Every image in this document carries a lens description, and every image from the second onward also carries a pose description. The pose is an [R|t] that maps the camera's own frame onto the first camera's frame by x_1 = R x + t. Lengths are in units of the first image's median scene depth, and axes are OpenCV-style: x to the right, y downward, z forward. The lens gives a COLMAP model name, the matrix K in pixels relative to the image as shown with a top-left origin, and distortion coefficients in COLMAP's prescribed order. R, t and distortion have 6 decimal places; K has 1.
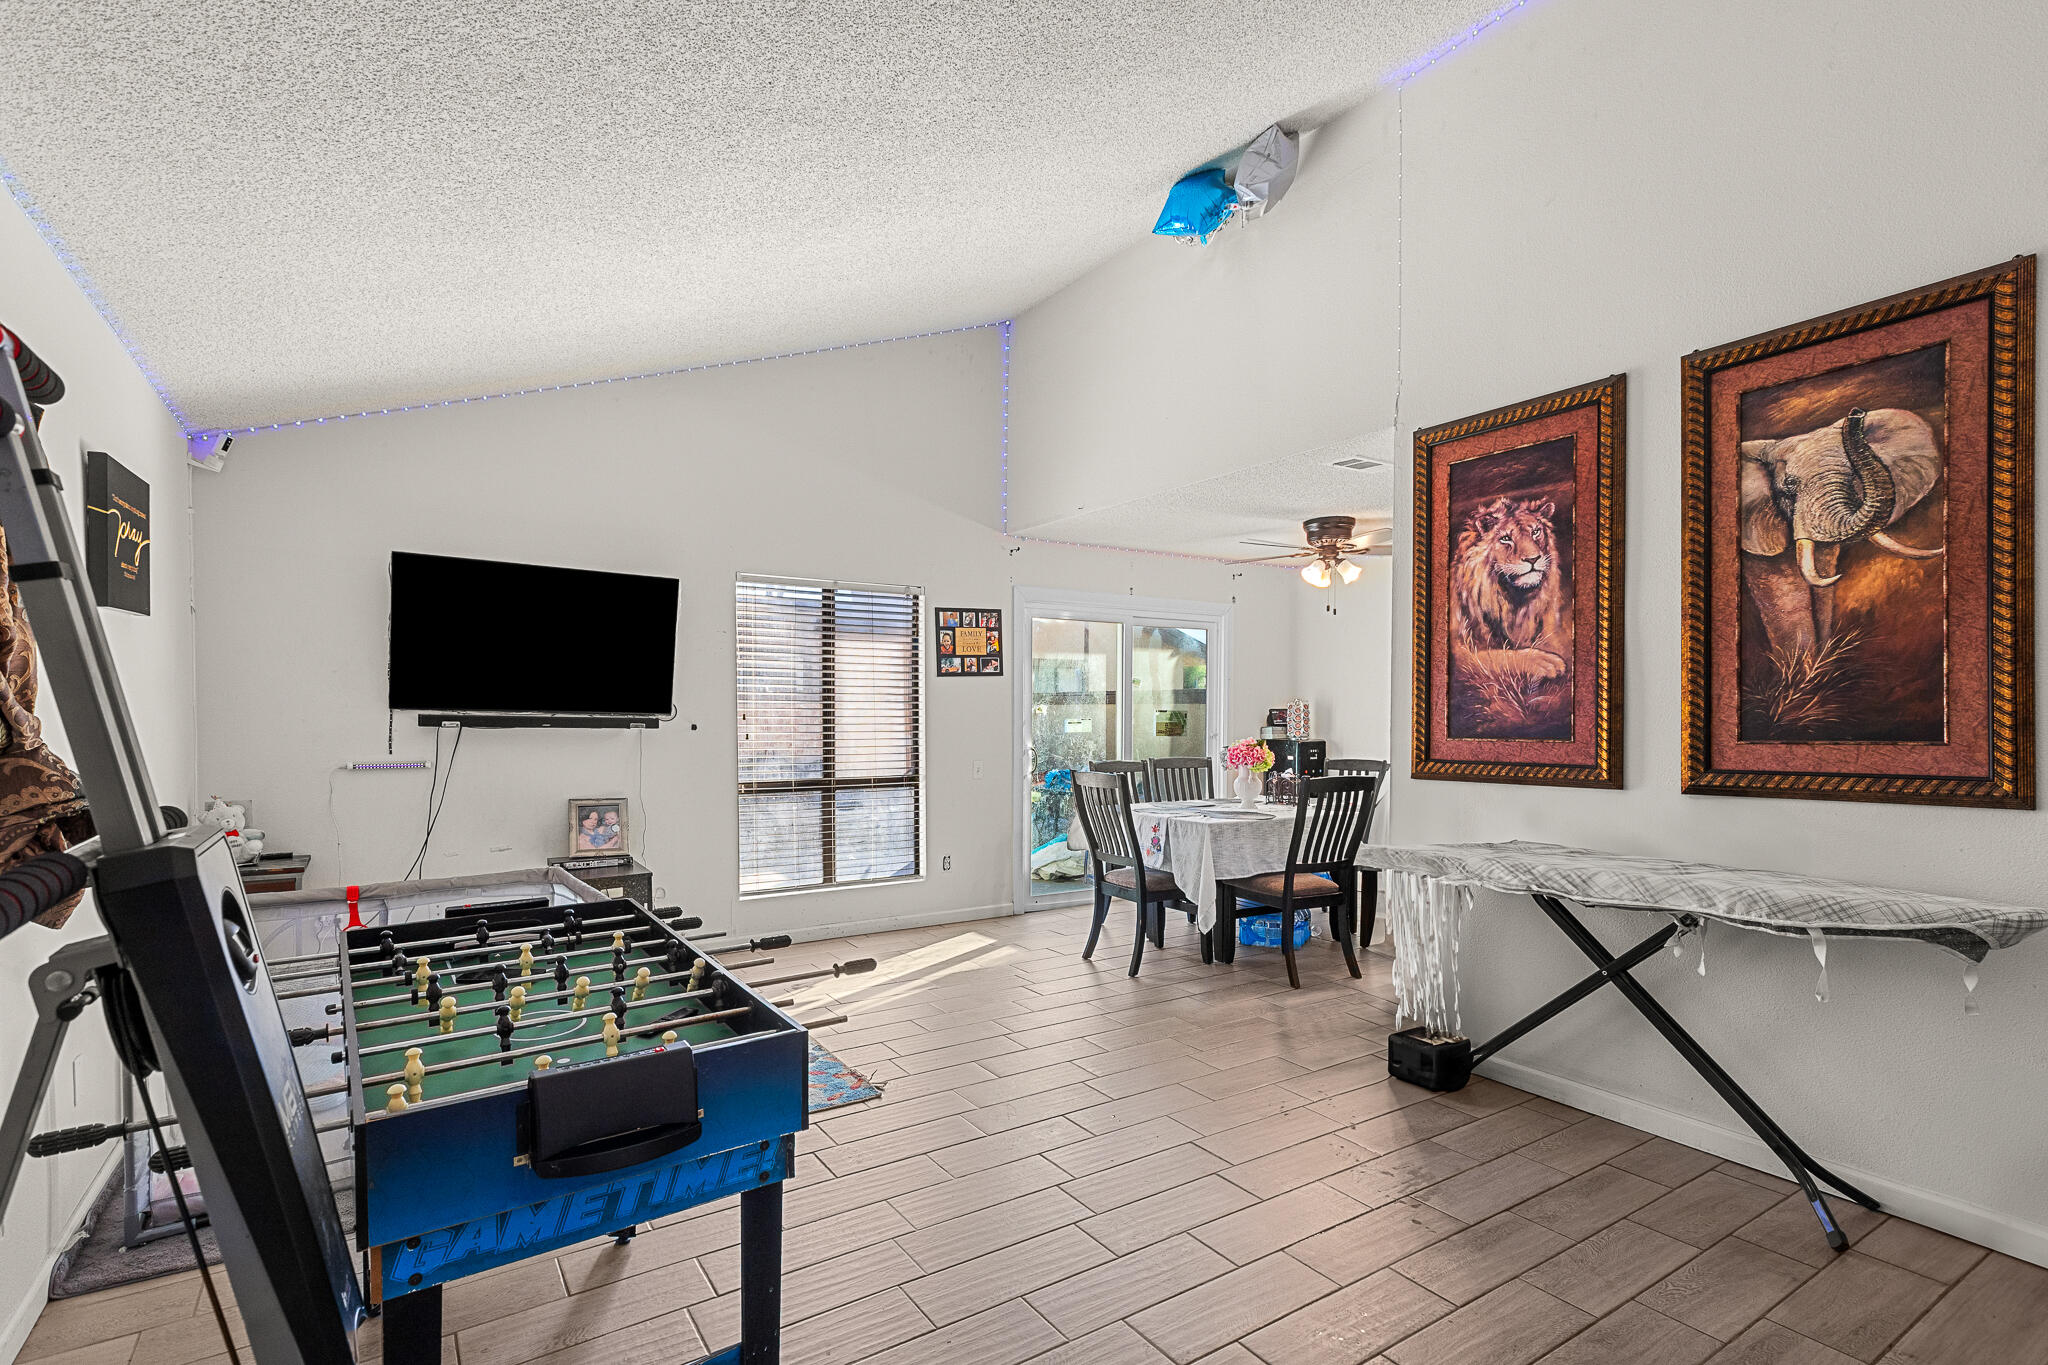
lens RADIAL K [[989.4, 0, 1024.0], [0, 989.4, 682.5], [0, 0, 1]] dist [0.002154, -0.000783]
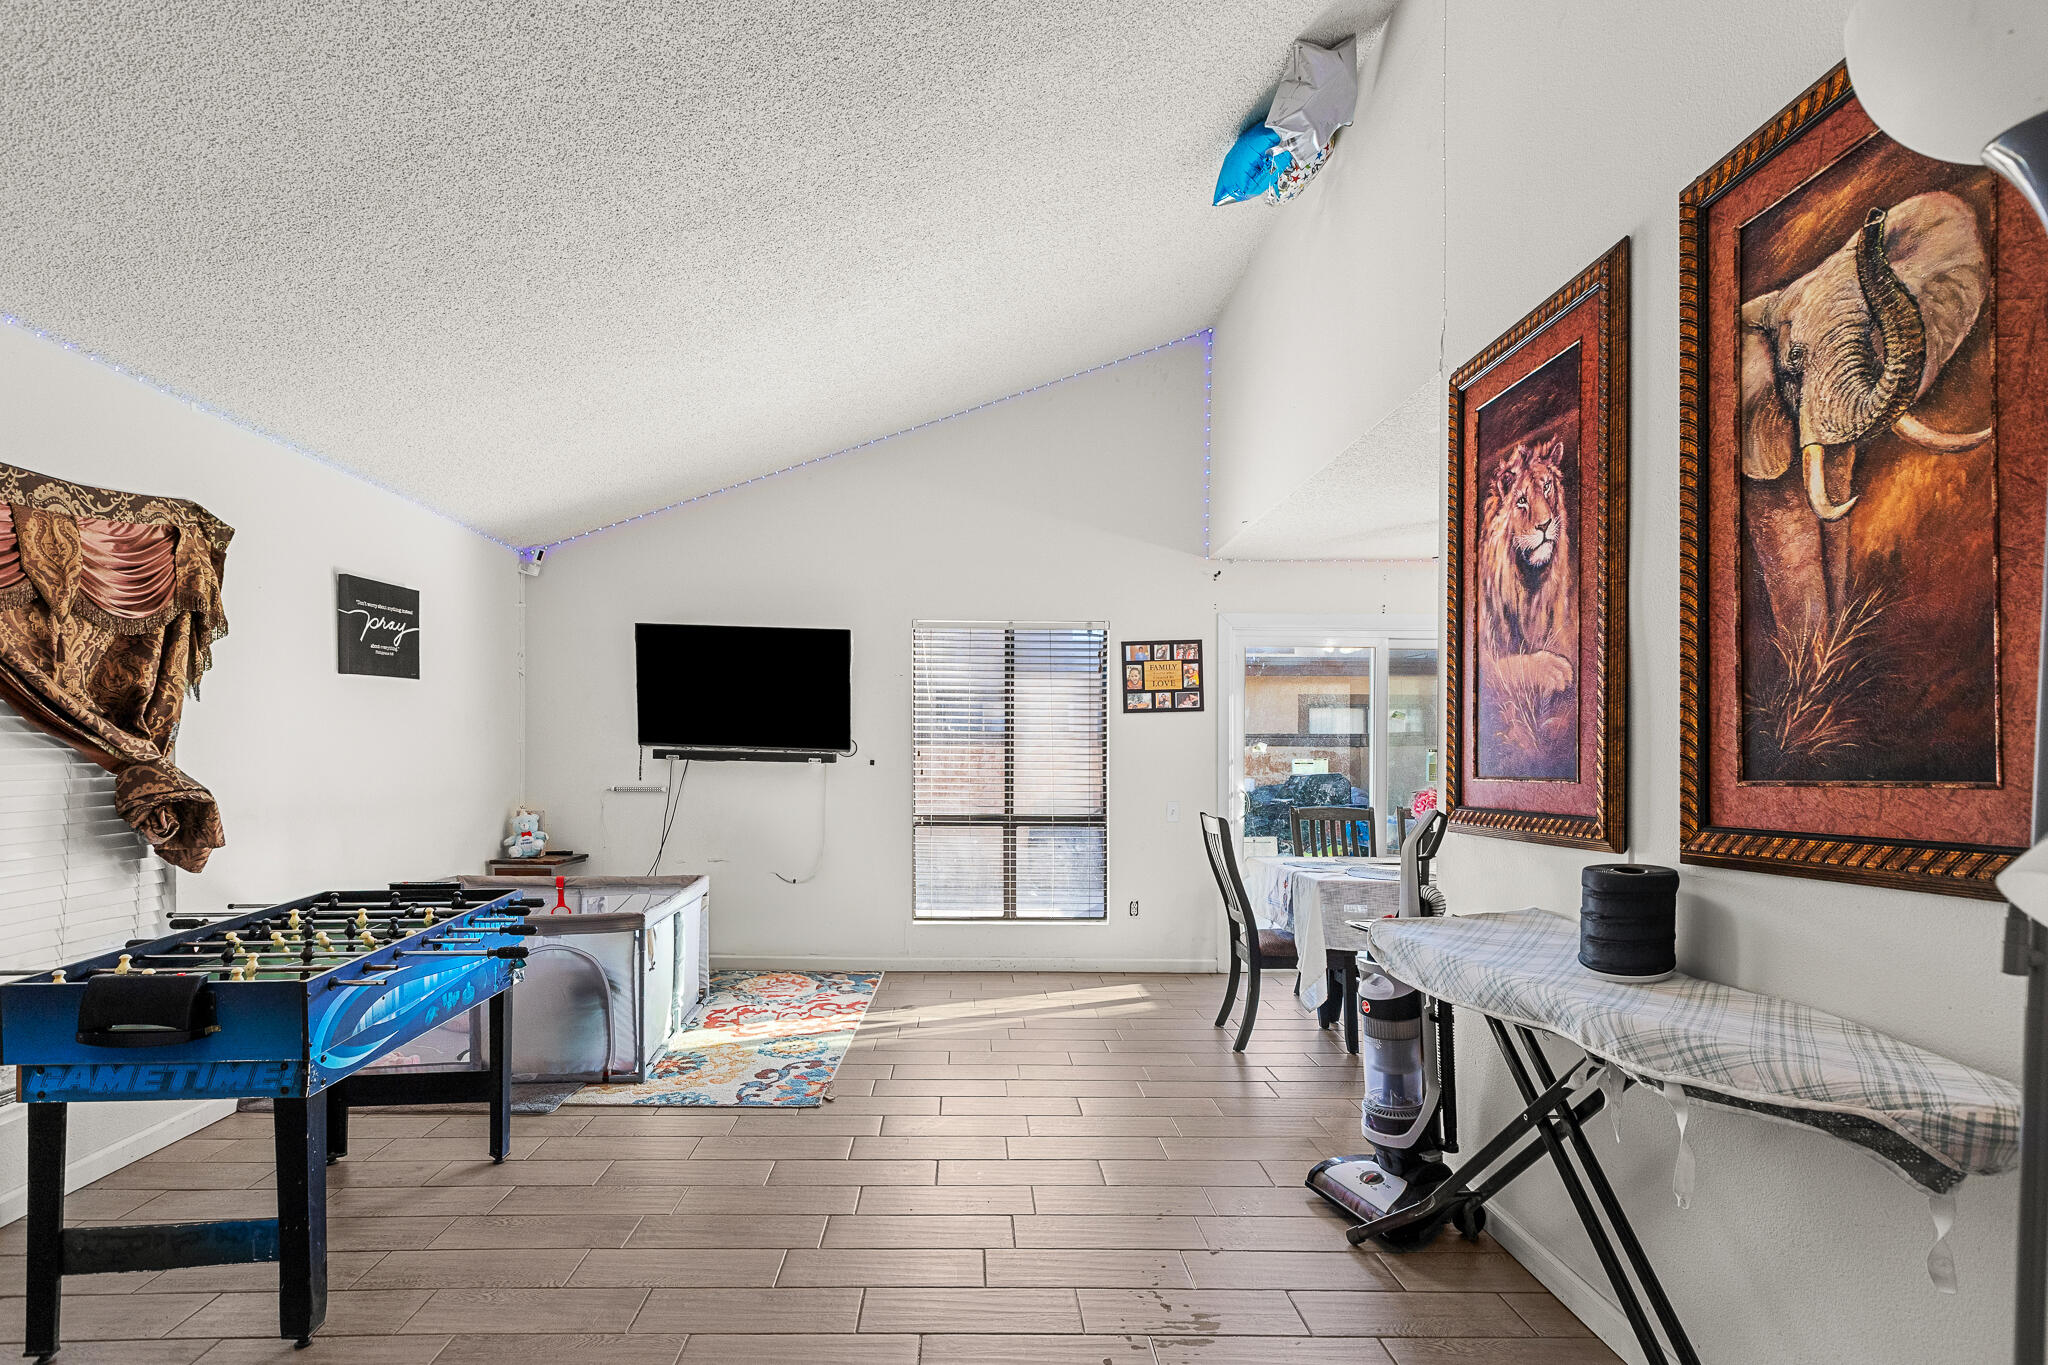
lens RADIAL K [[1015.1, 0, 1016.6], [0, 1015.1, 710.0], [0, 0, 1]] dist [-0.001860, -0.000690]
pose [[0.839692, -0.022489, -0.542597, 0.671966], [0.011989, 0.999666, -0.022880, 0.022976], [0.542931, 0.012707, 0.839681, 0.211693]]
